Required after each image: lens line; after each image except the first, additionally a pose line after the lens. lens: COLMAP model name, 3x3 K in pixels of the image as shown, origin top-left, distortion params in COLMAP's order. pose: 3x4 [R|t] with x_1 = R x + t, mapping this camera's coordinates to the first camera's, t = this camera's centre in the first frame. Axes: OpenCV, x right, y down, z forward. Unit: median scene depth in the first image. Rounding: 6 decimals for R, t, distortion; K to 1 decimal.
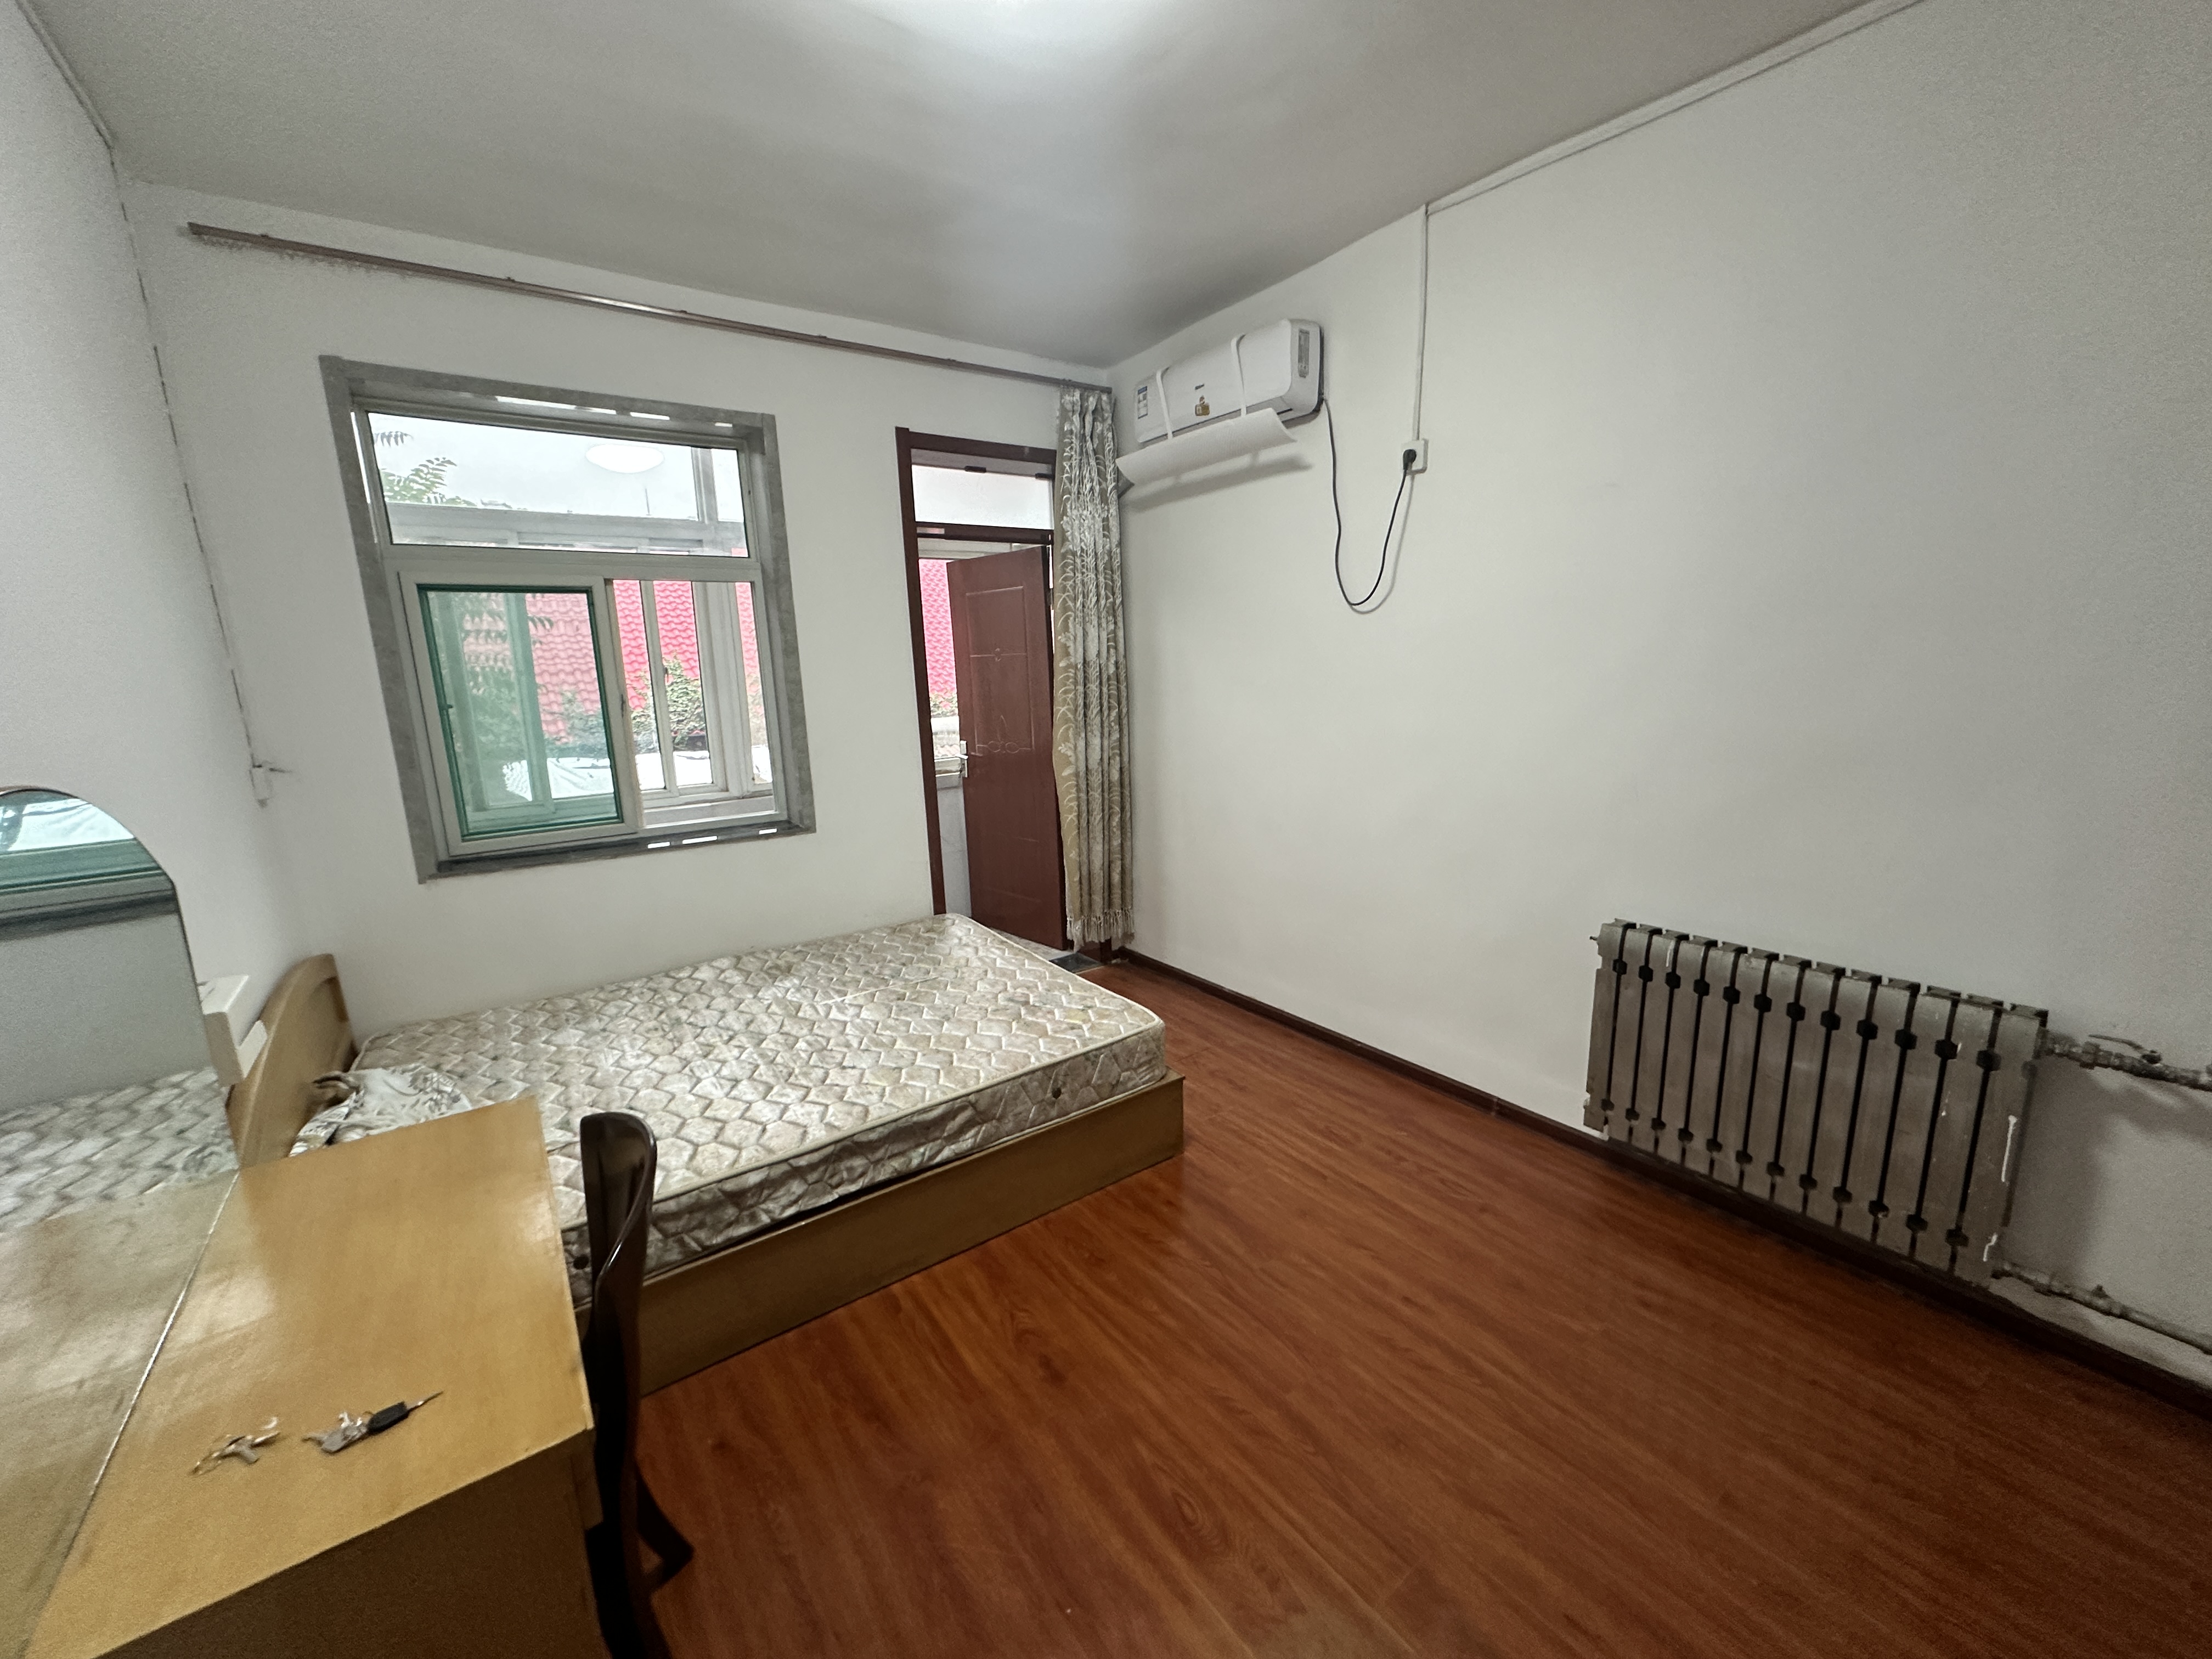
lens RADIAL K [[876.6, 0, 1104.8], [0, 876.6, 824.9], [0, 0, 1]] dist [-0.003743, -0.000001]
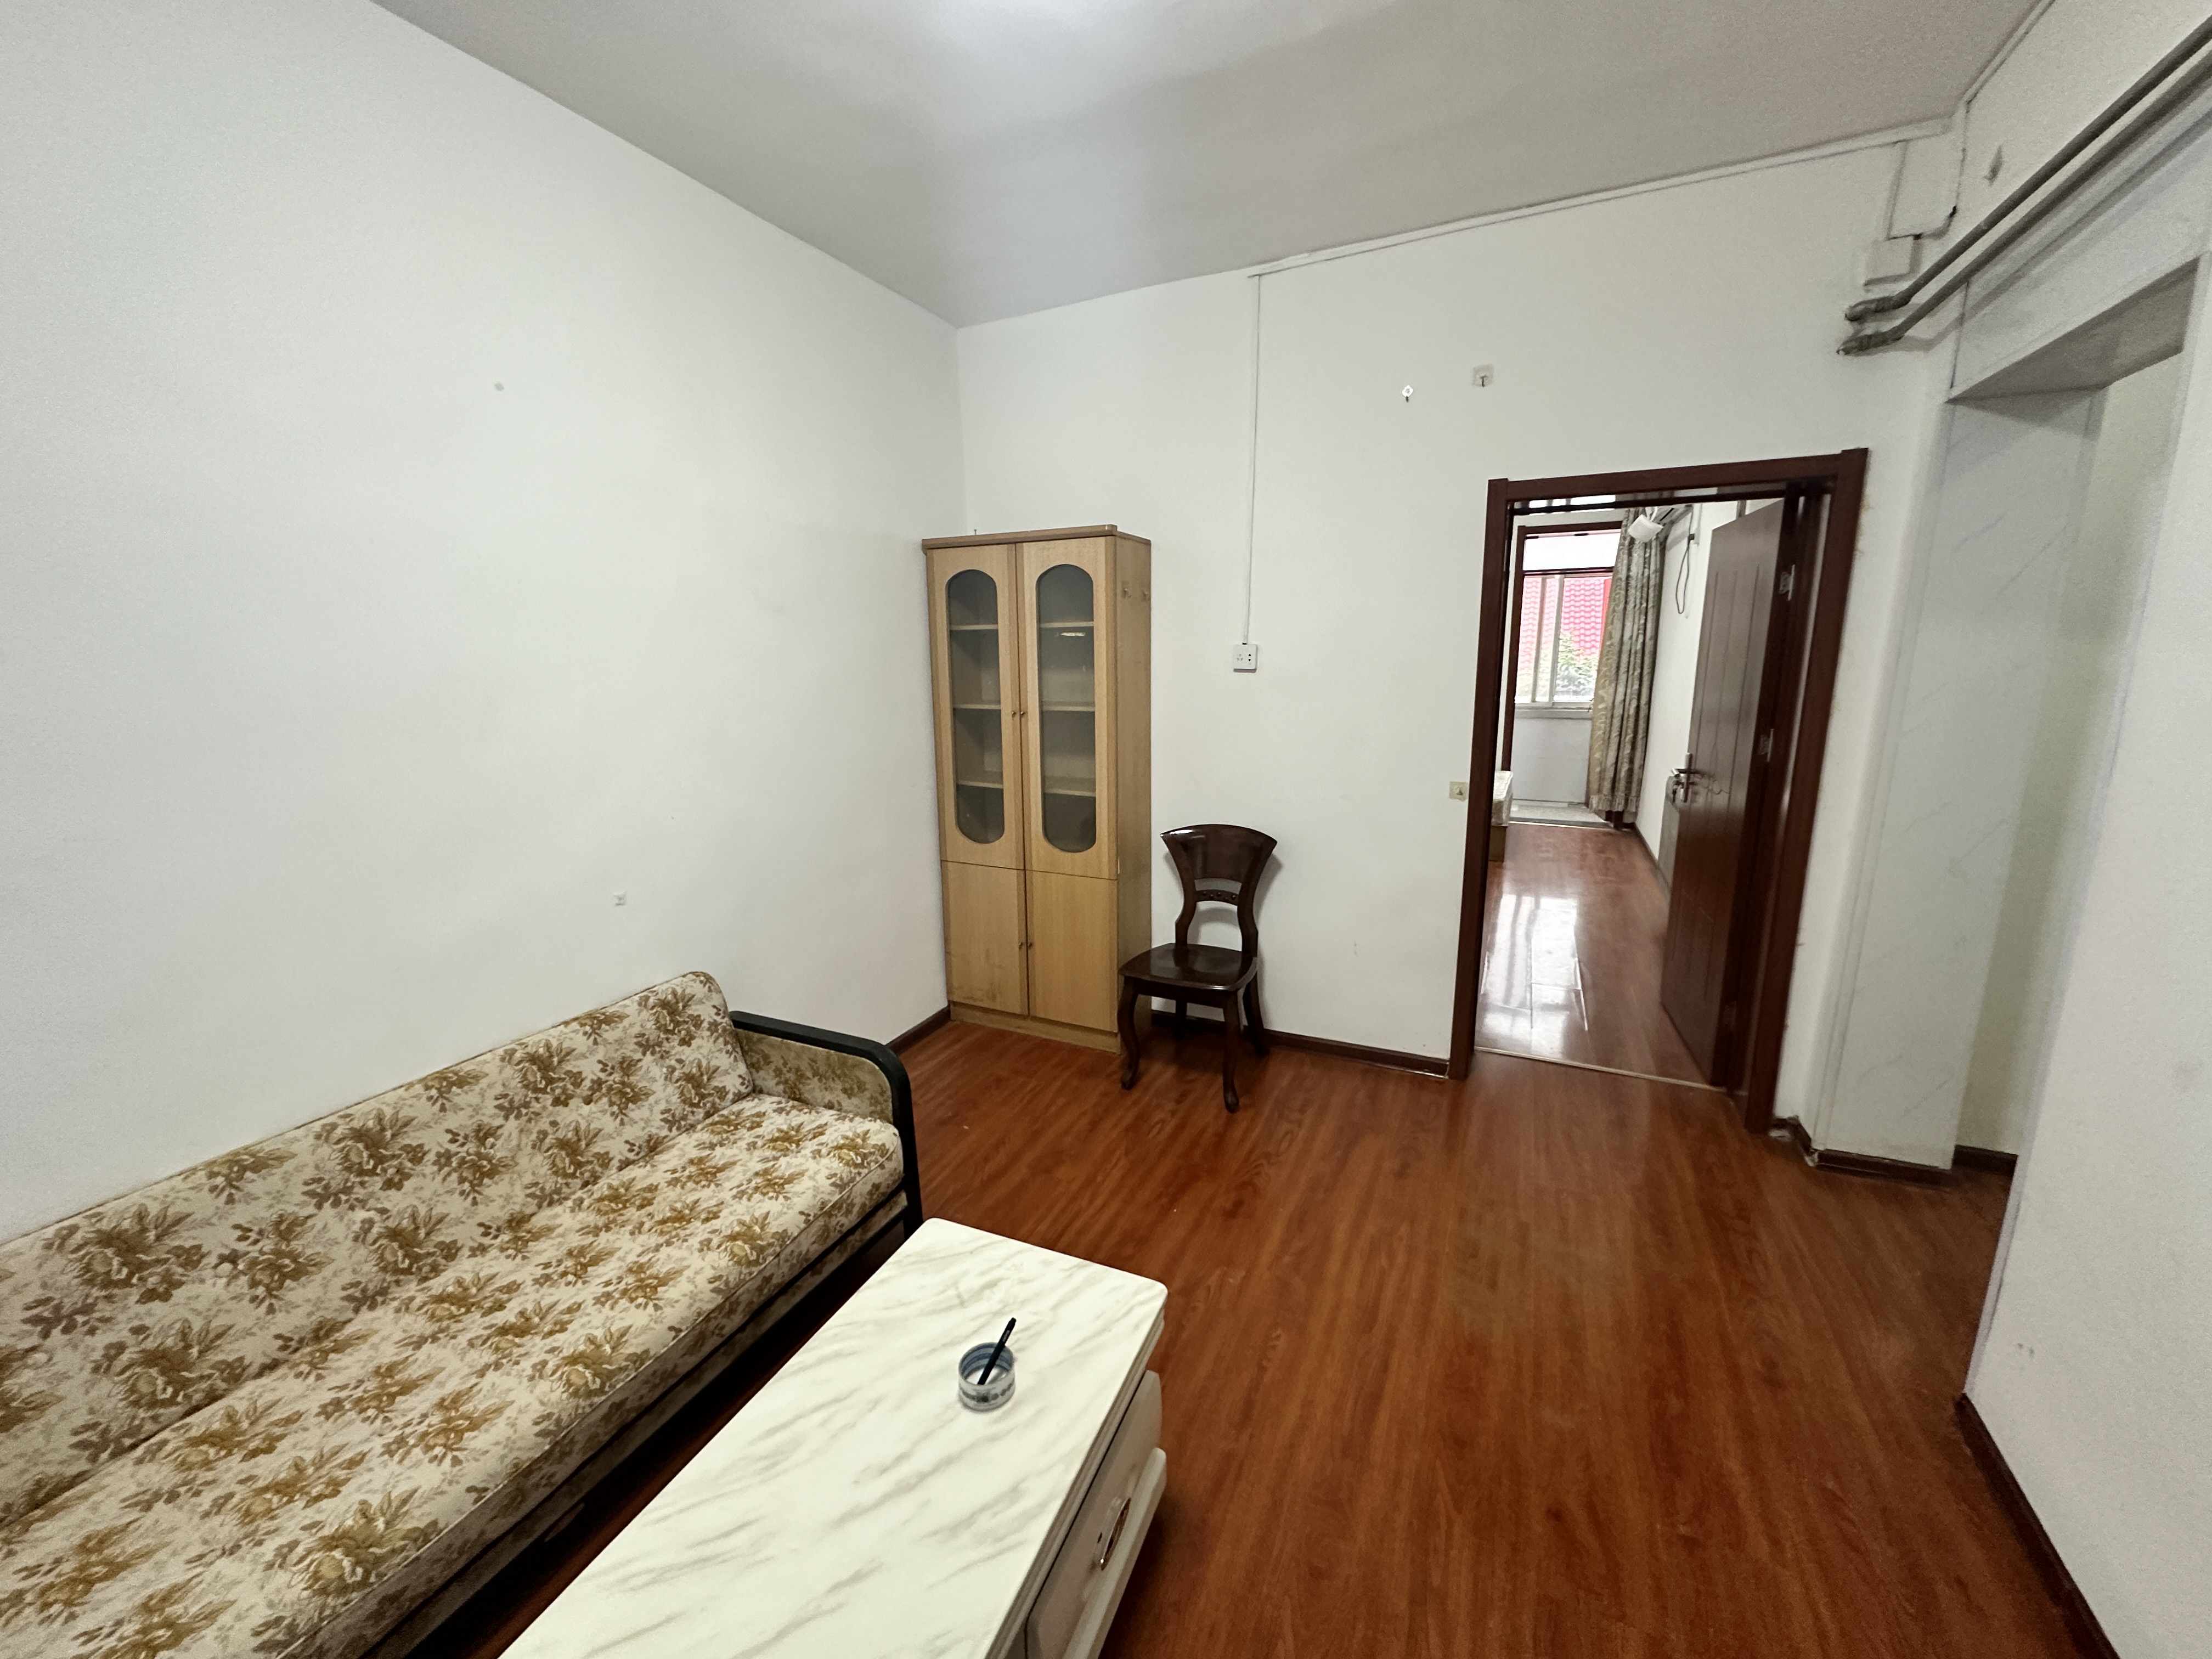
lens RADIAL K [[876.6, 0, 1114.0], [0, 876.6, 830.0], [0, 0, 1]] dist [-0.003743, -0.000001]
pose [[0.491152, 0.199995, -0.847804, 1.218920], [-0.166338, 0.976910, 0.134087, 0.129785], [0.855045, 0.075165, 0.513078, -0.834149]]
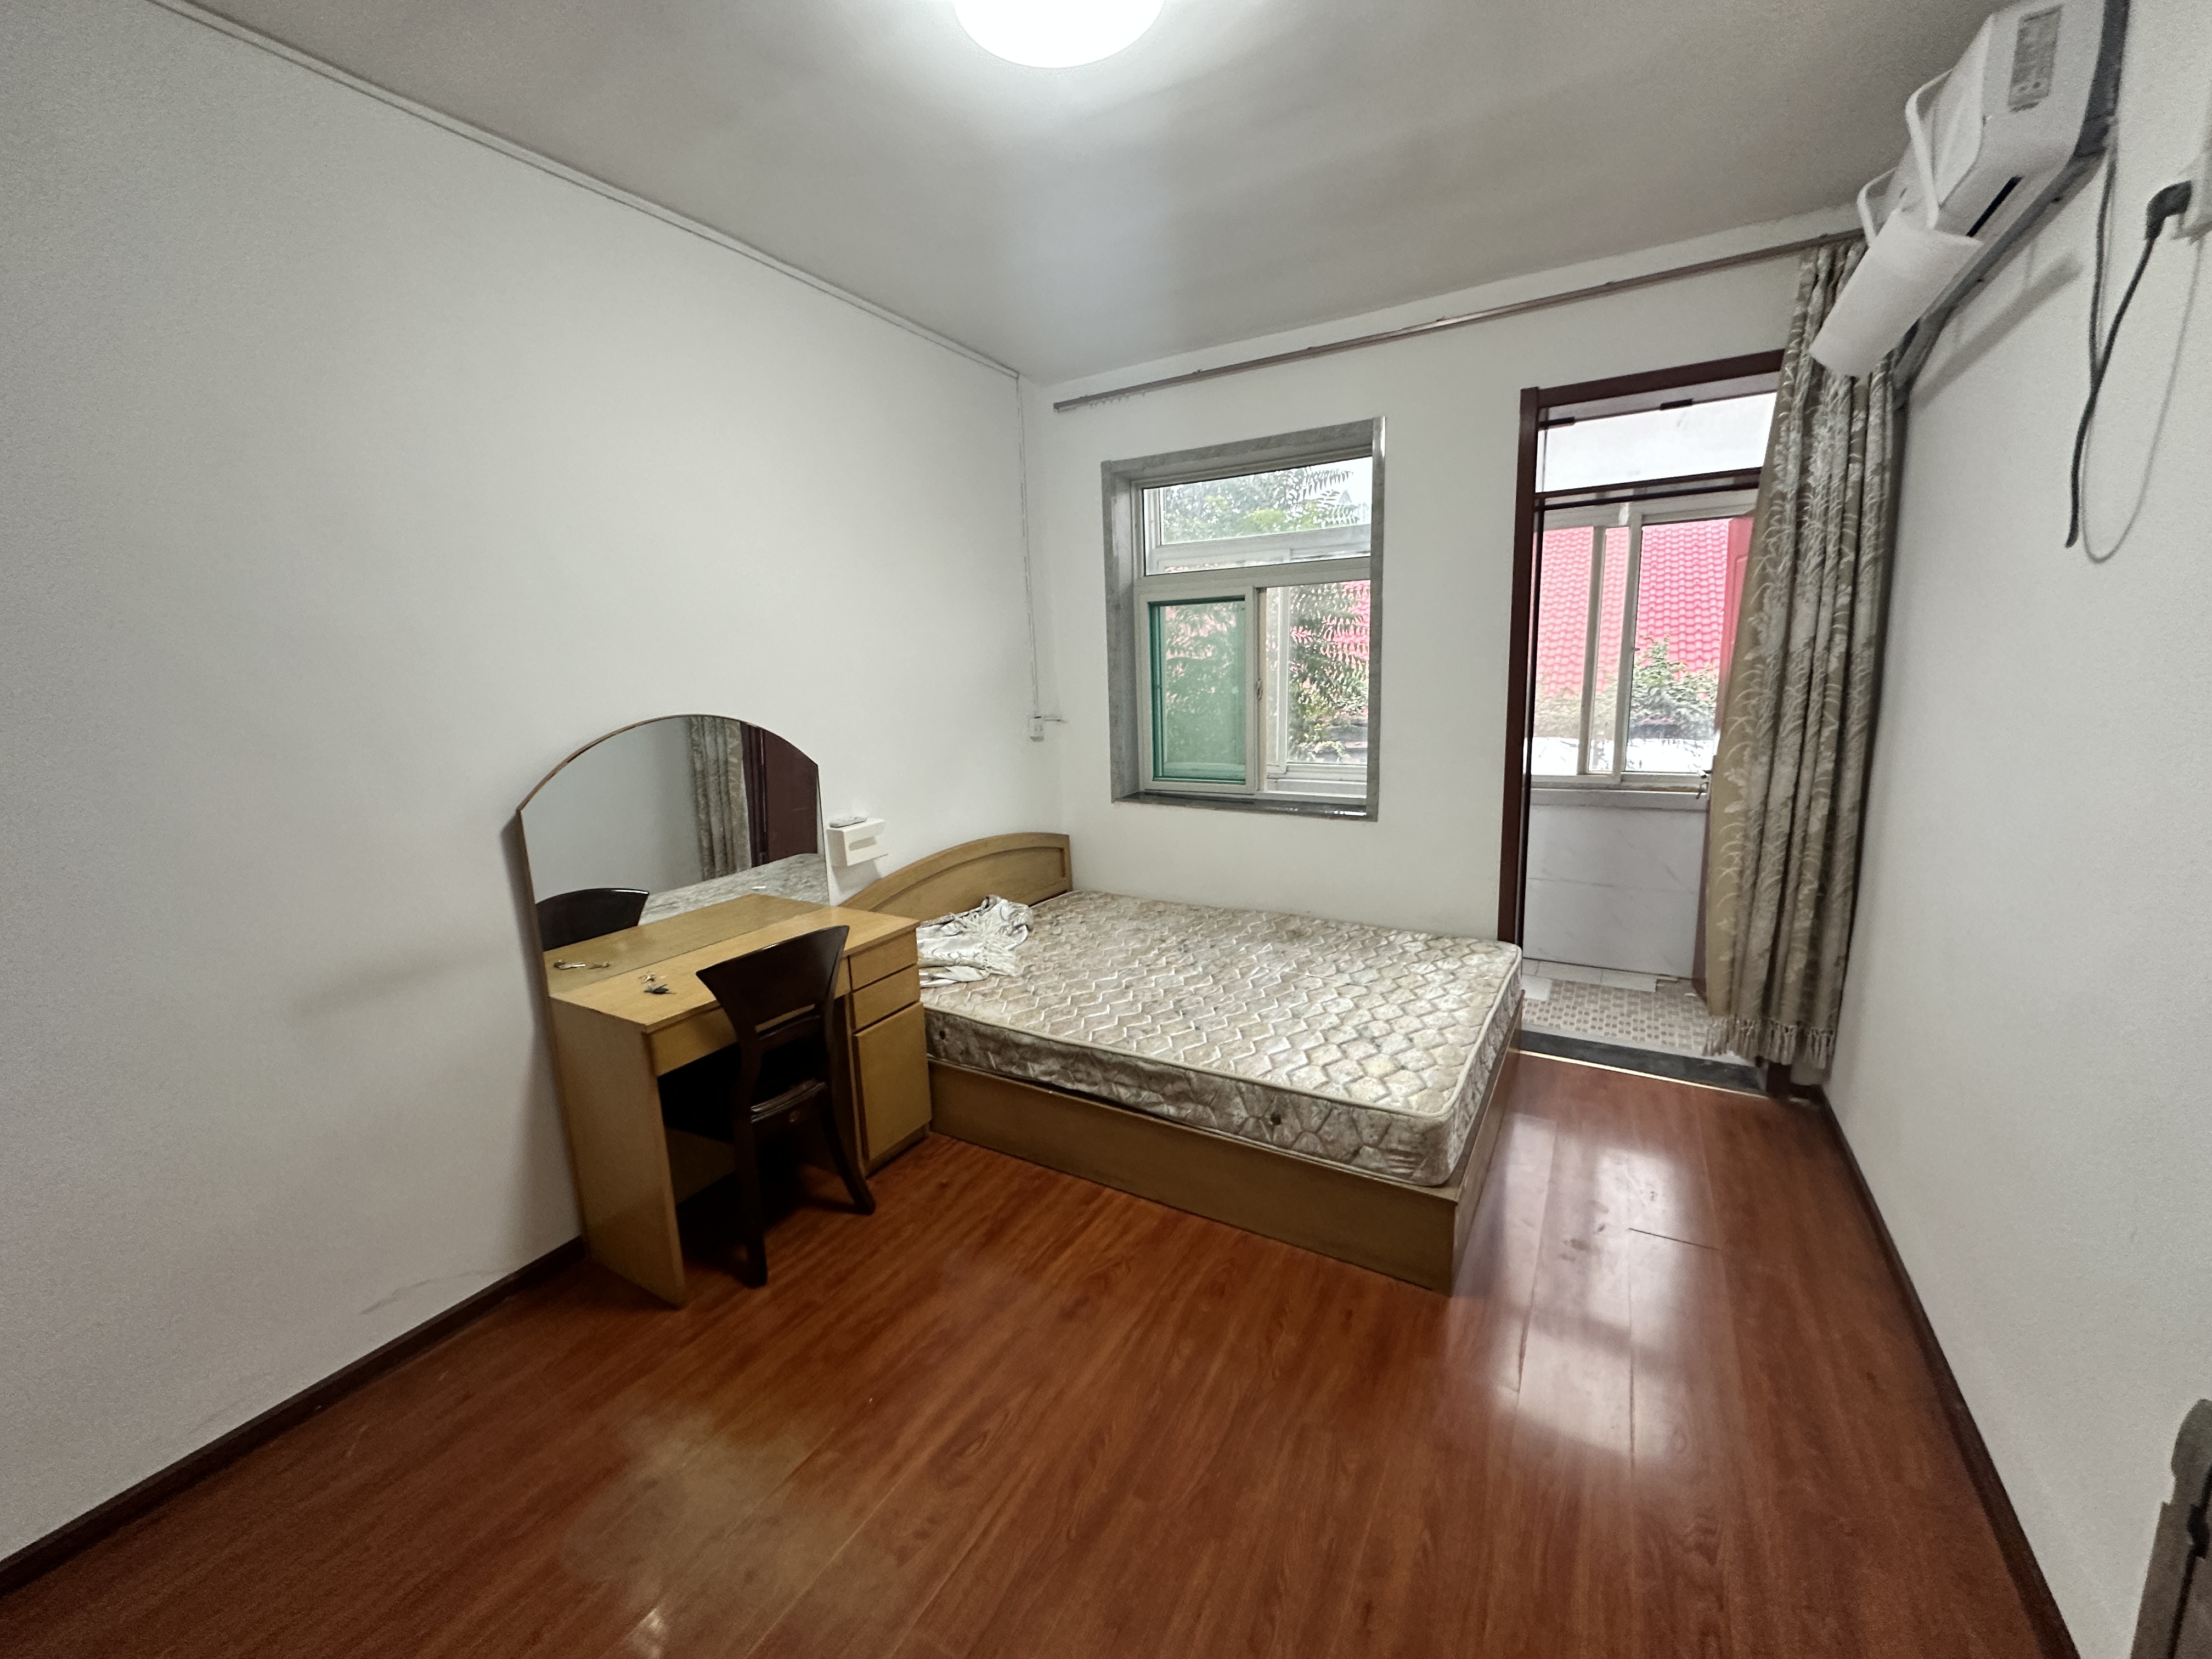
lens RADIAL K [[876.6, 0, 1107.1], [0, 876.6, 823.0], [0, 0, 1]] dist [-0.003743, -0.000001]
pose [[0.401937, 0.175662, -0.898660, 0.484789], [-0.157316, 0.980081, 0.121216, -0.067377], [0.902052, 0.092652, 0.421565, 0.297792]]
